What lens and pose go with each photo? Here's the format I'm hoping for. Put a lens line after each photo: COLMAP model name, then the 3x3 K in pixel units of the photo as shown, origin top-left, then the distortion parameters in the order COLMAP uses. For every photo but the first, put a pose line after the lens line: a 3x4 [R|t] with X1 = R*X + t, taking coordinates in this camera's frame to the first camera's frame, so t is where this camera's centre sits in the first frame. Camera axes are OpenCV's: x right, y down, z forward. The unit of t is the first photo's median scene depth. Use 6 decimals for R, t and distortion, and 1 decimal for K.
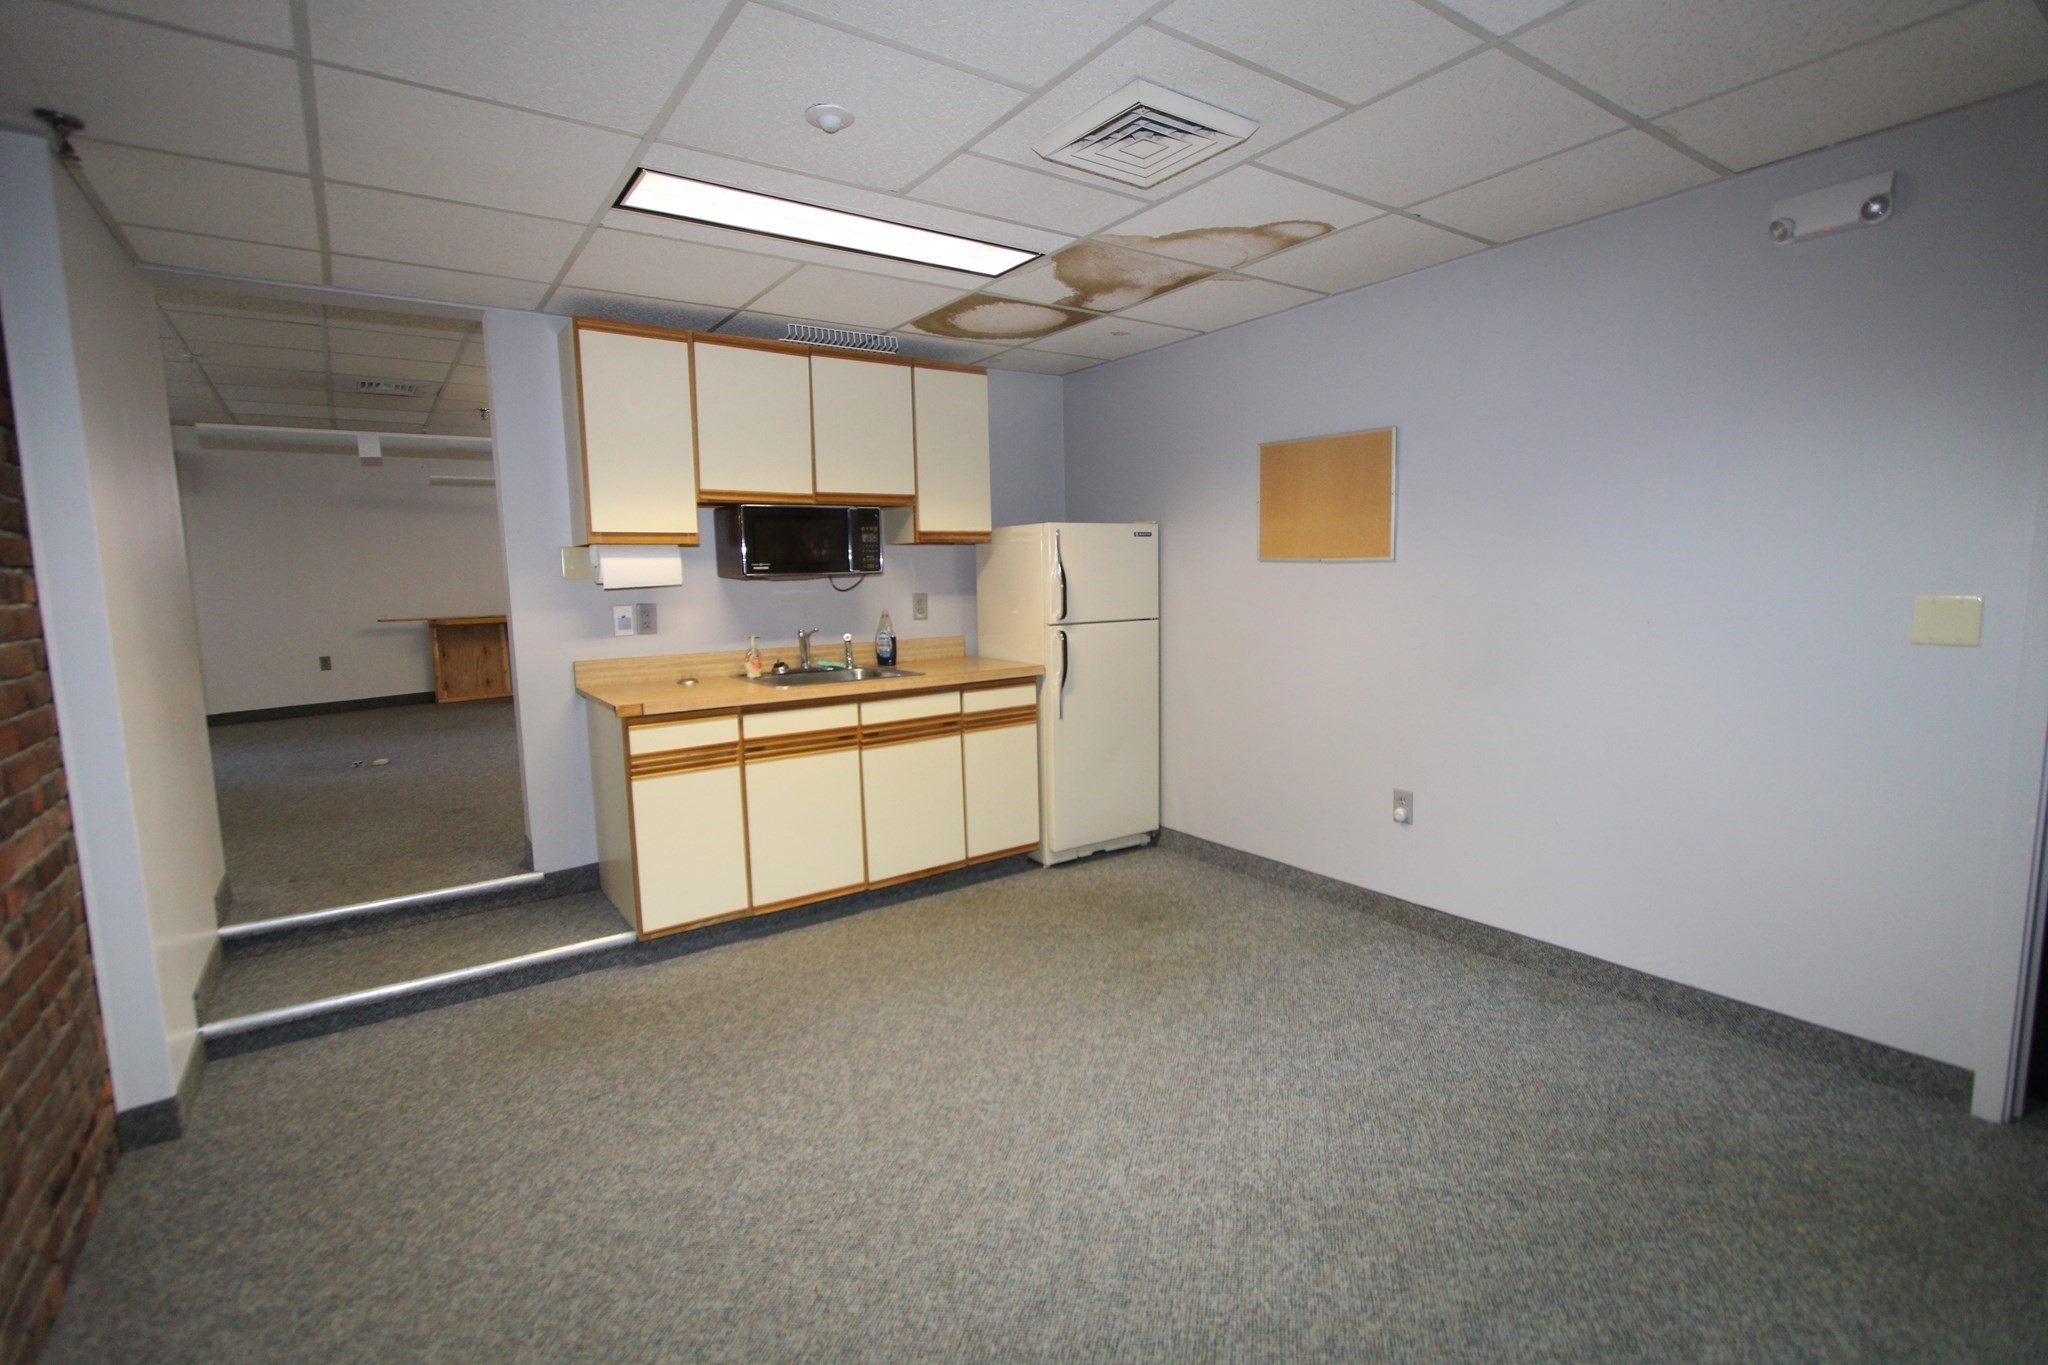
lens RADIAL K [[937.9, 0, 1014.8], [0, 937.9, 680.7], [0, 0, 1]] dist [-0.016999, 0.001846]
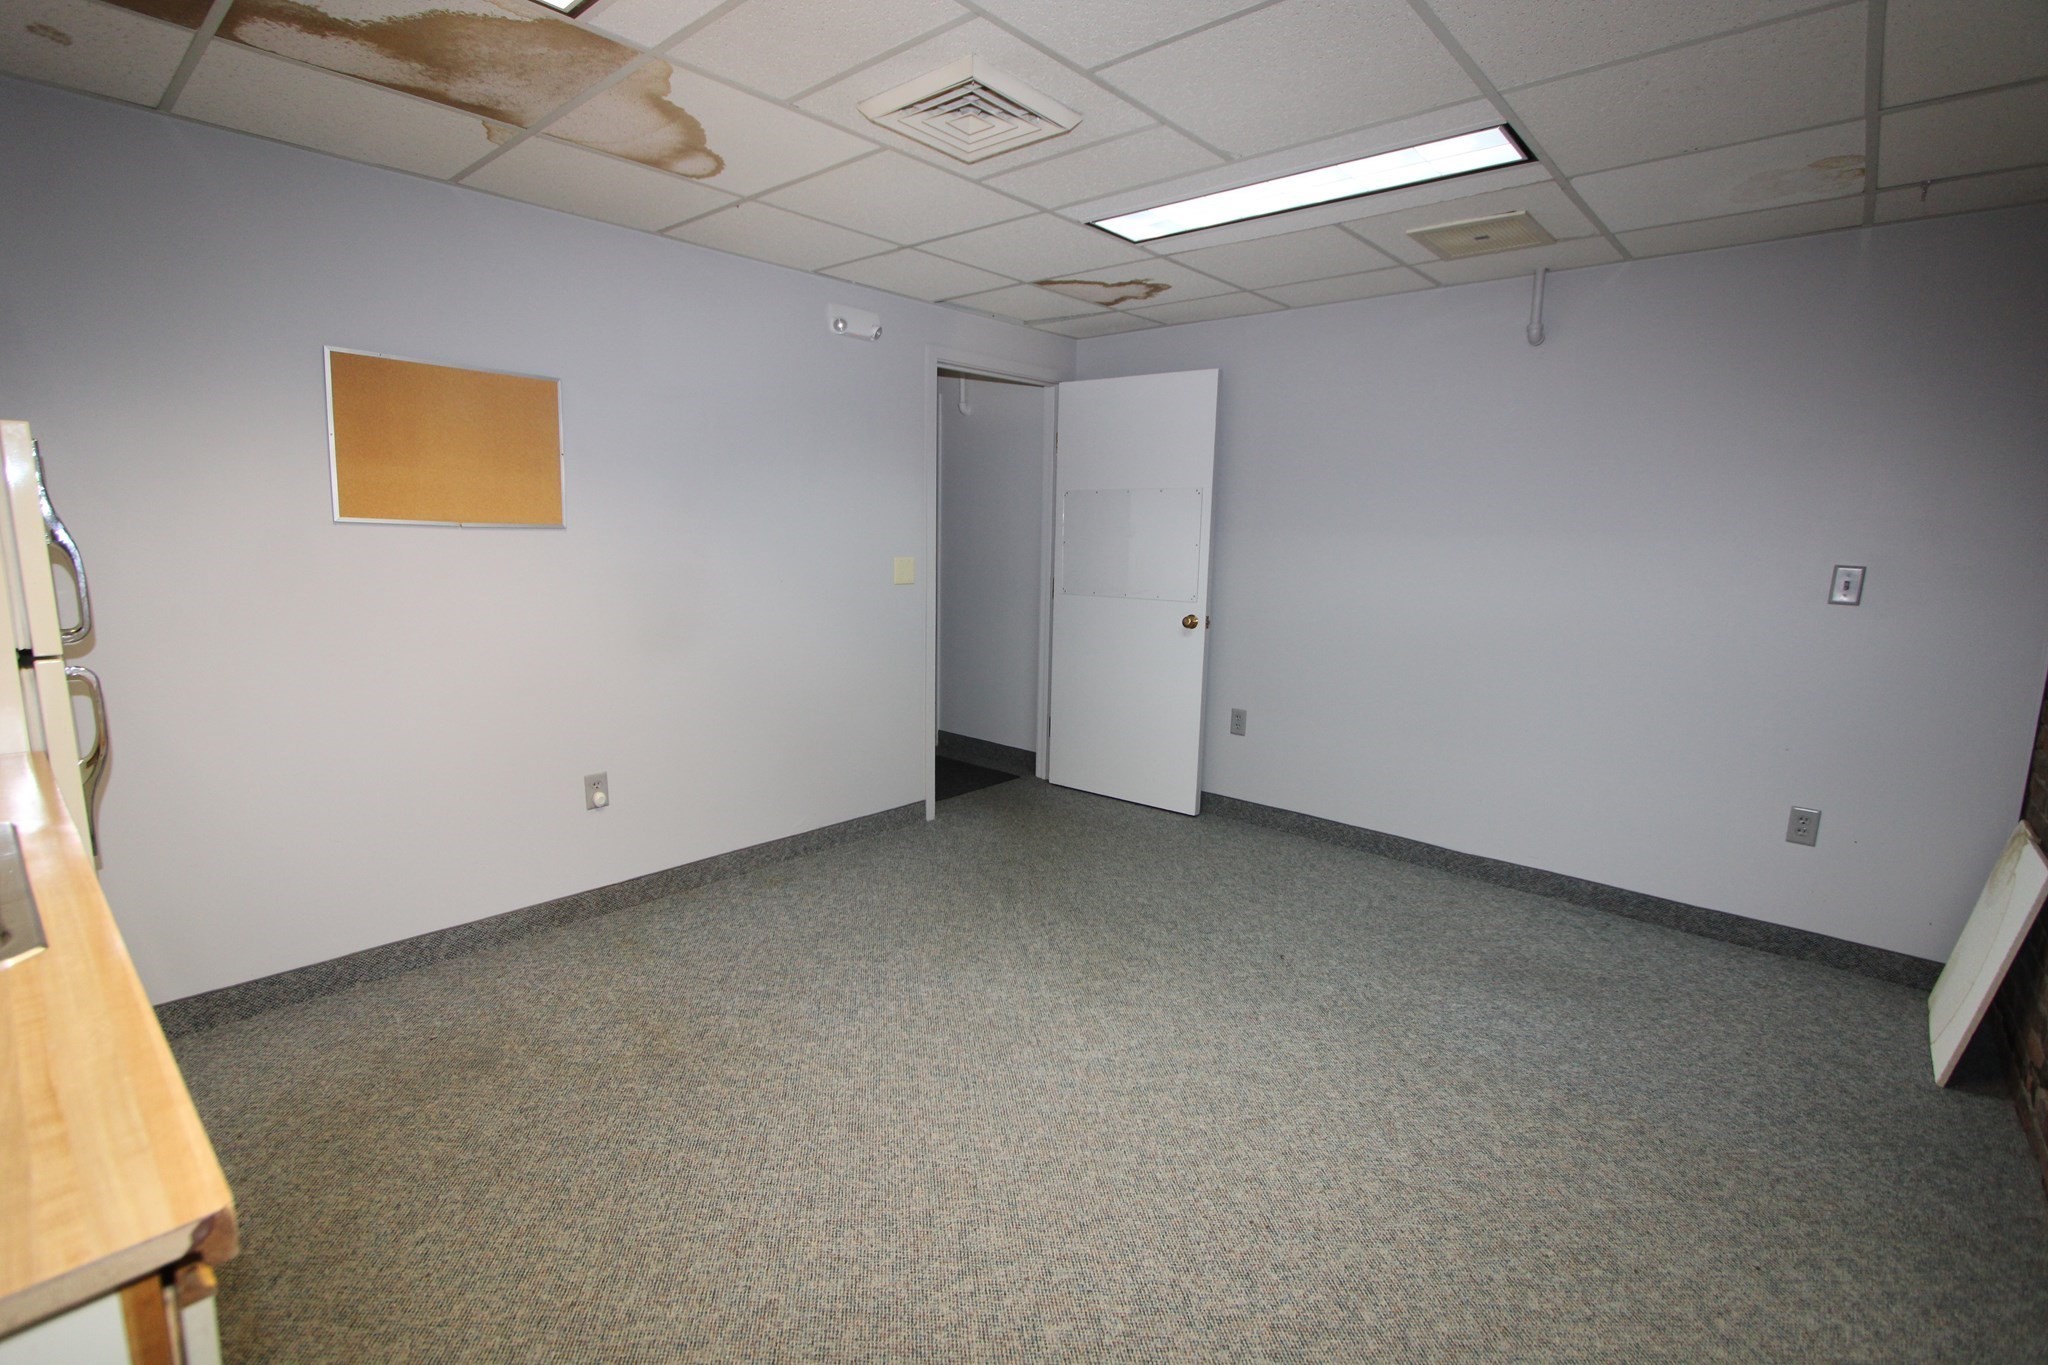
lens RADIAL K [[937.9, 0, 1015.9], [0, 937.9, 680.4], [0, 0, 1]] dist [-0.016999, 0.001846]
pose [[-0.232959, -0.140479, 0.962287, -0.708141], [0.098910, 0.980958, 0.167150, -0.111399], [-0.967444, 0.134119, -0.214628, 0.954850]]
